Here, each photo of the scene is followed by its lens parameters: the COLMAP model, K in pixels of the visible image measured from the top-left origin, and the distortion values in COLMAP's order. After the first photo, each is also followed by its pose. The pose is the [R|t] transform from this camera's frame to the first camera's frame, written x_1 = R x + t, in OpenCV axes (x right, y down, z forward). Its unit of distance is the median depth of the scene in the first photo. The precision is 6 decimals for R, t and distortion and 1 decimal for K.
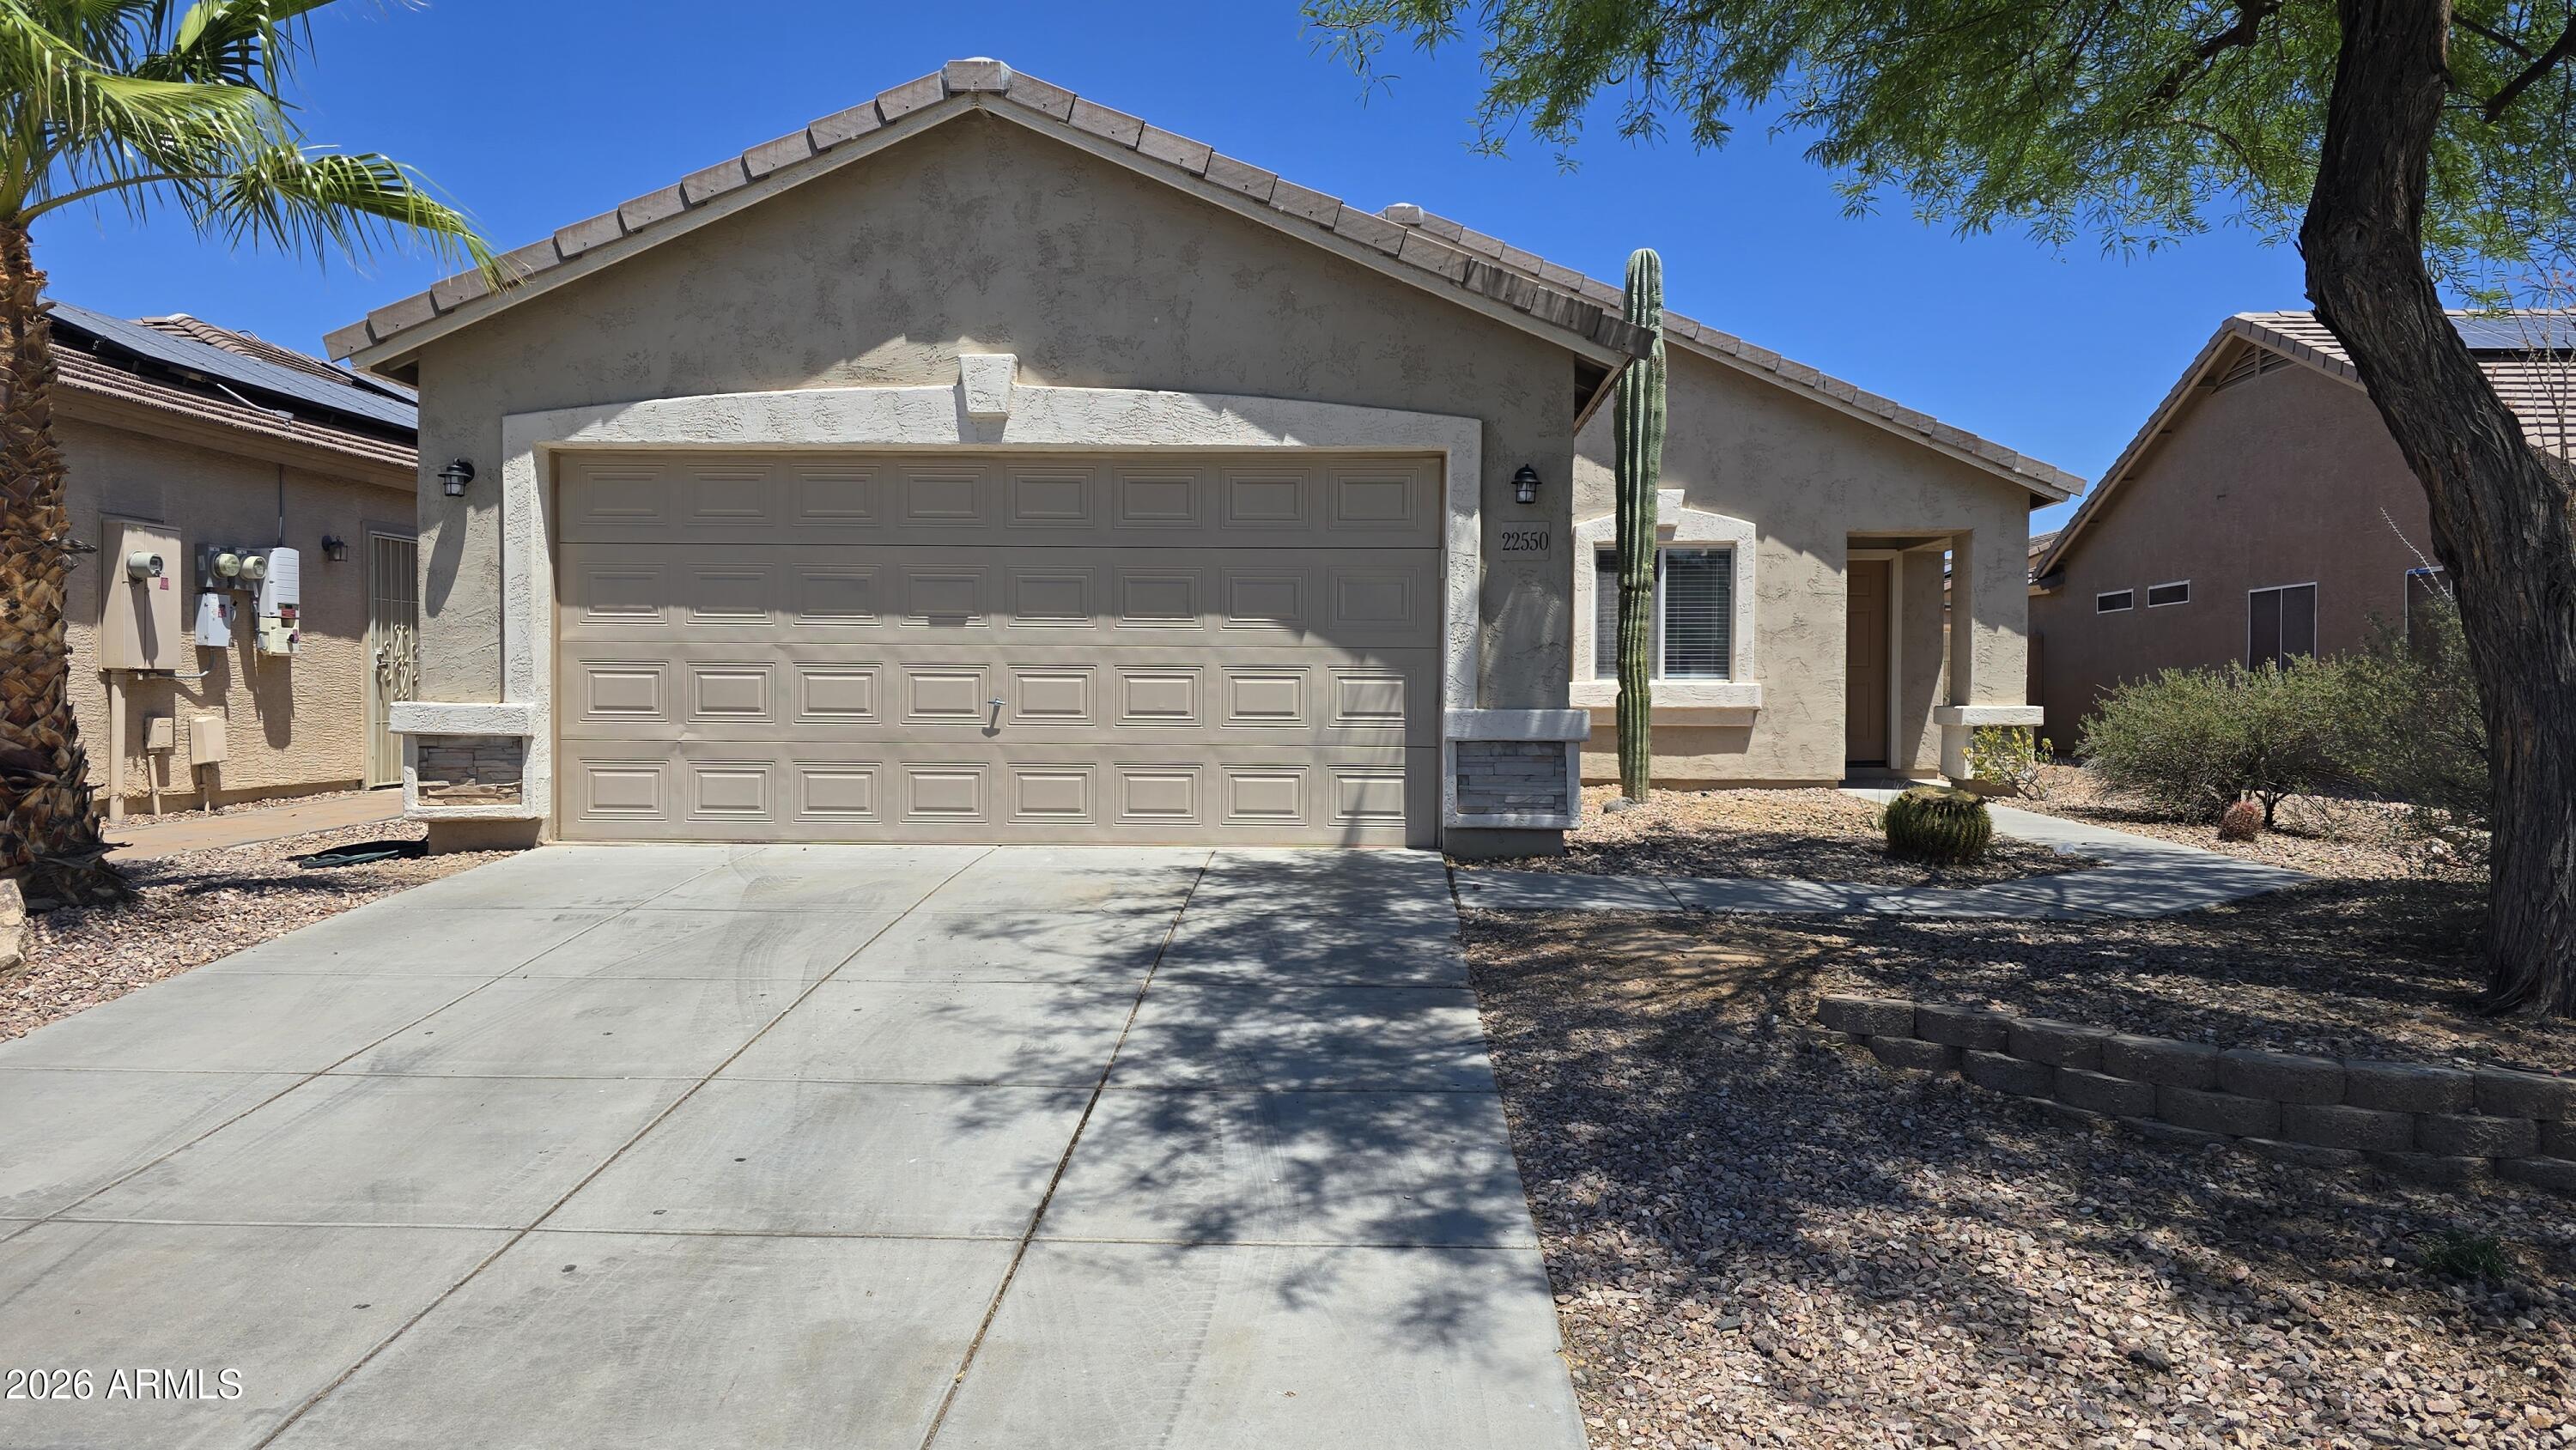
lens RADIAL K [[1728.8, 0, 1298.7], [0, 1728.8, 752.1], [0, 0, 1]] dist [0.036202, -0.012545]
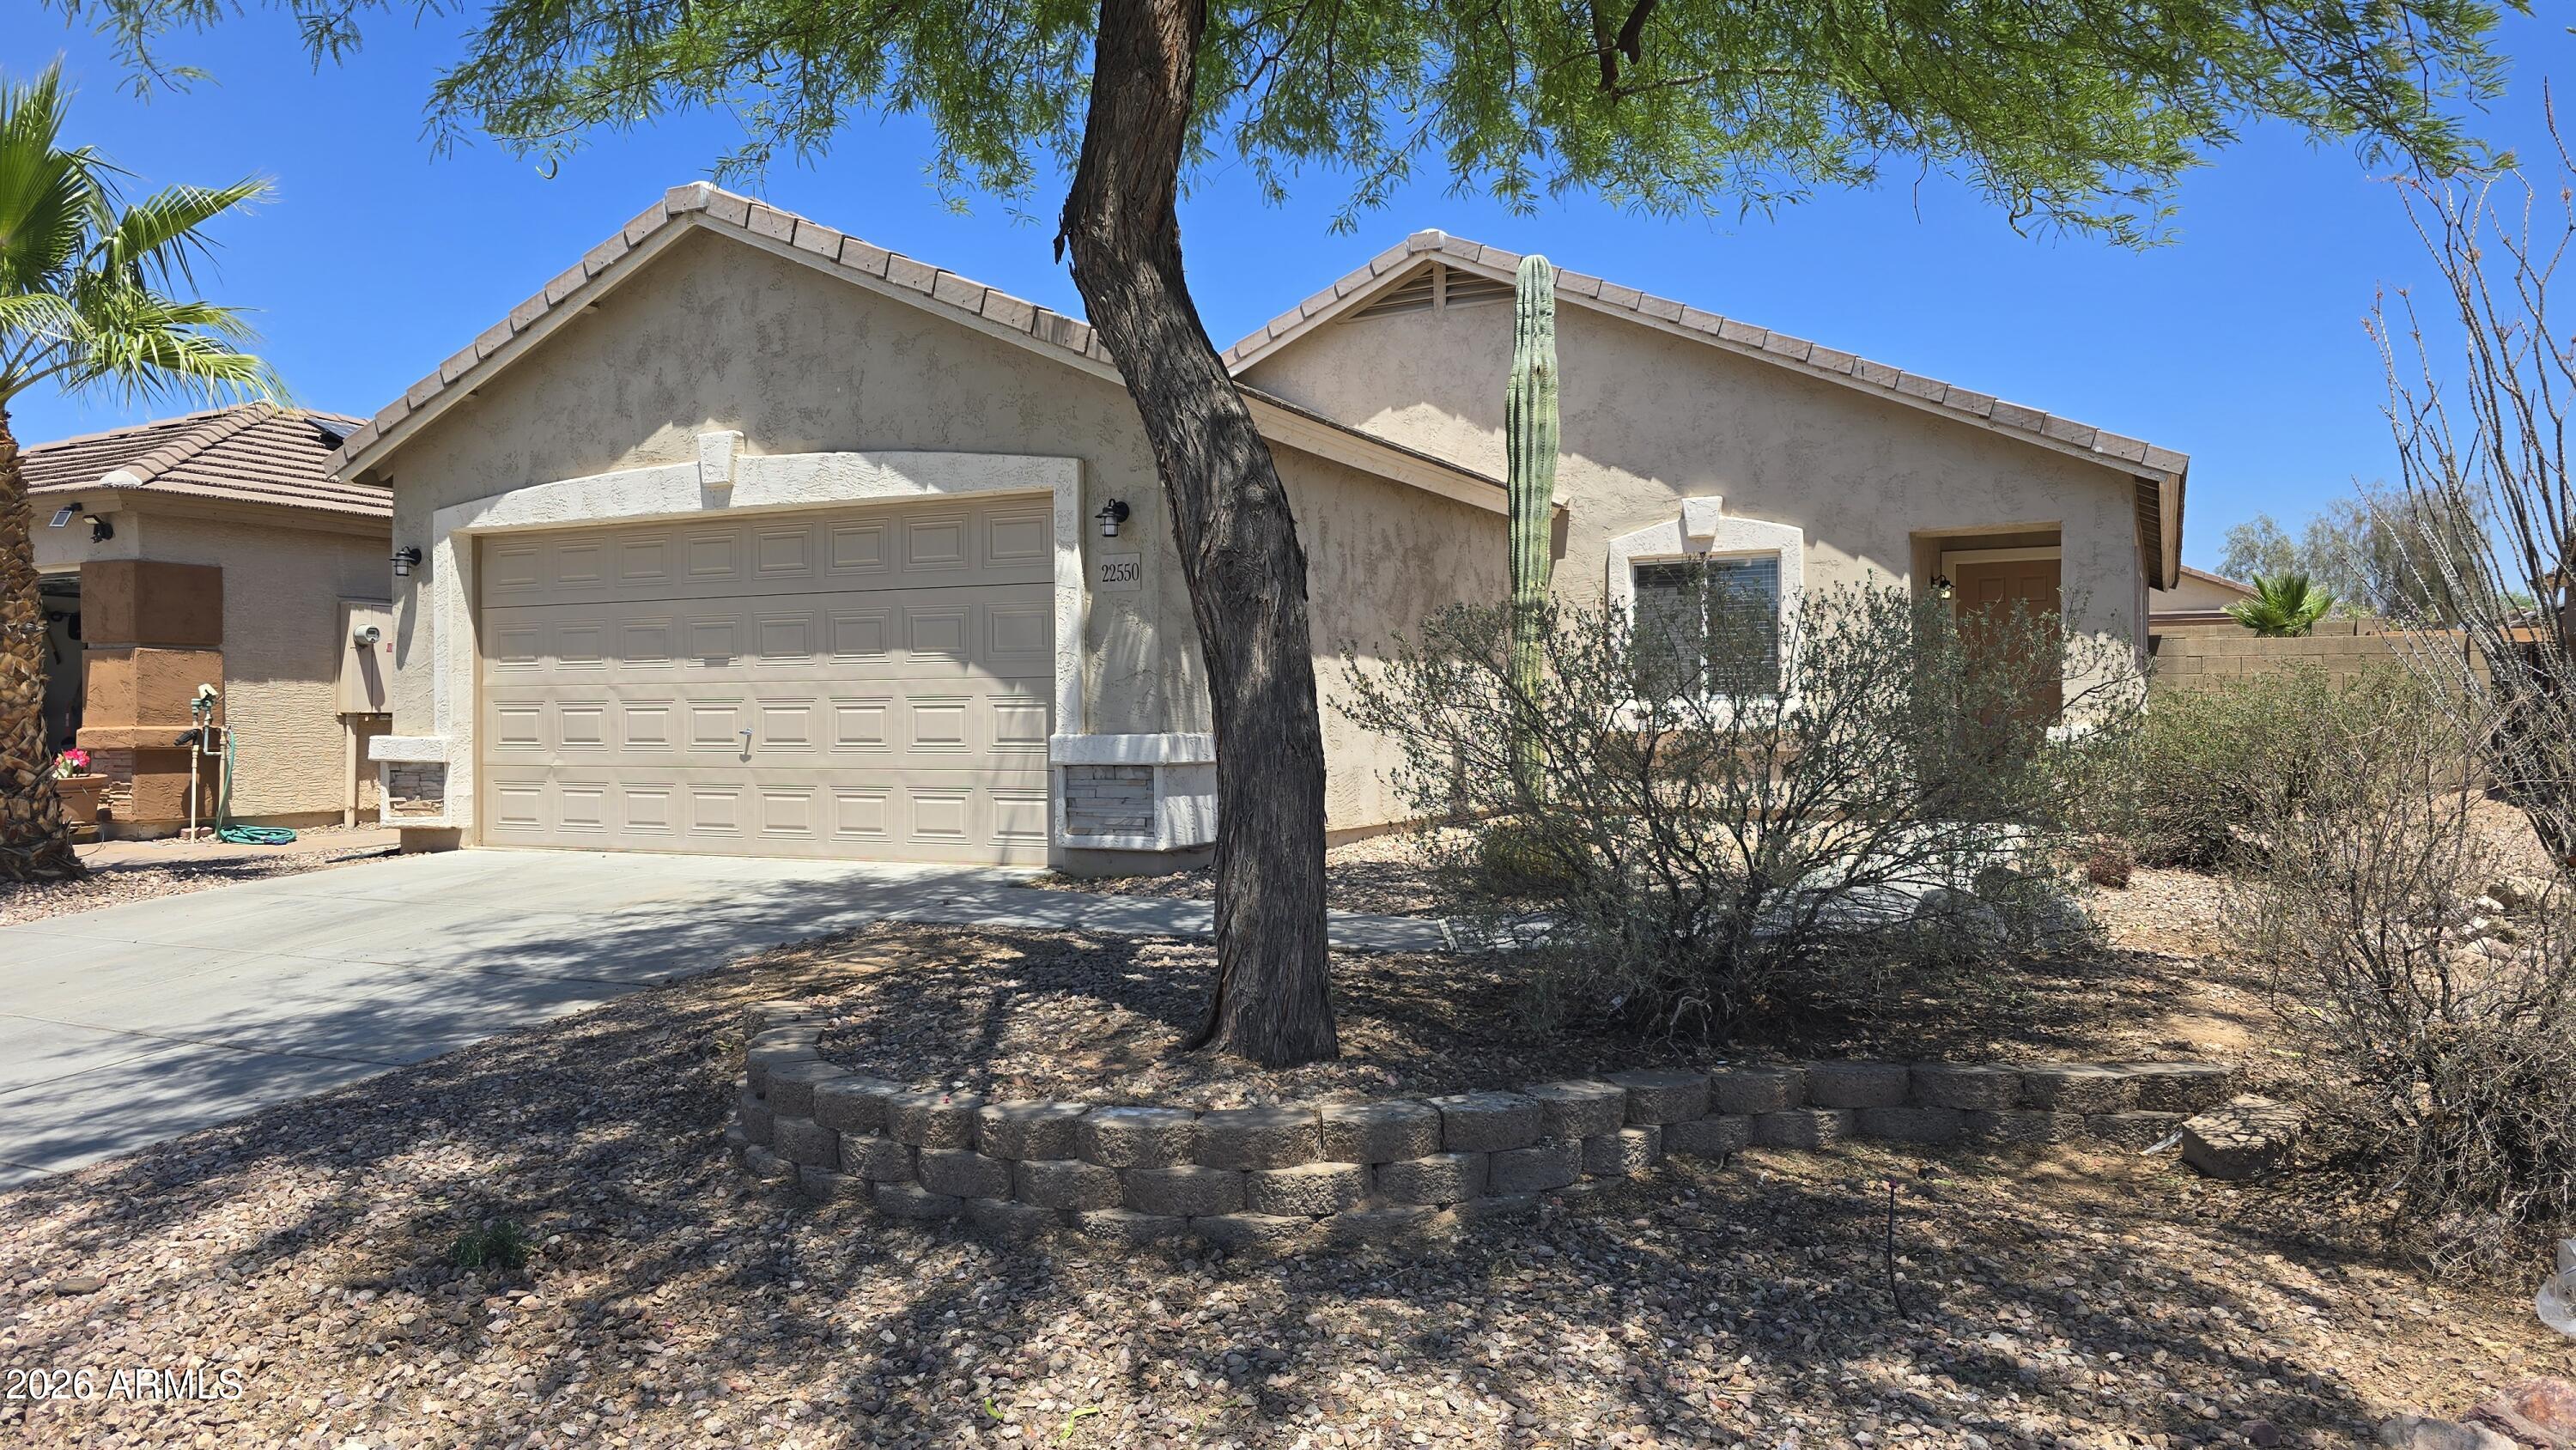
lens RADIAL K [[1728.8, 0, 1285.7], [0, 1728.8, 740.9], [0, 0, 1]] dist [0.036202, -0.012545]
pose [[0.912757, -0.007070, -0.408442, 0.632986], [-0.002848, 0.999716, -0.023668, 0.003524], [0.408493, 0.022766, 0.912477, 0.097543]]
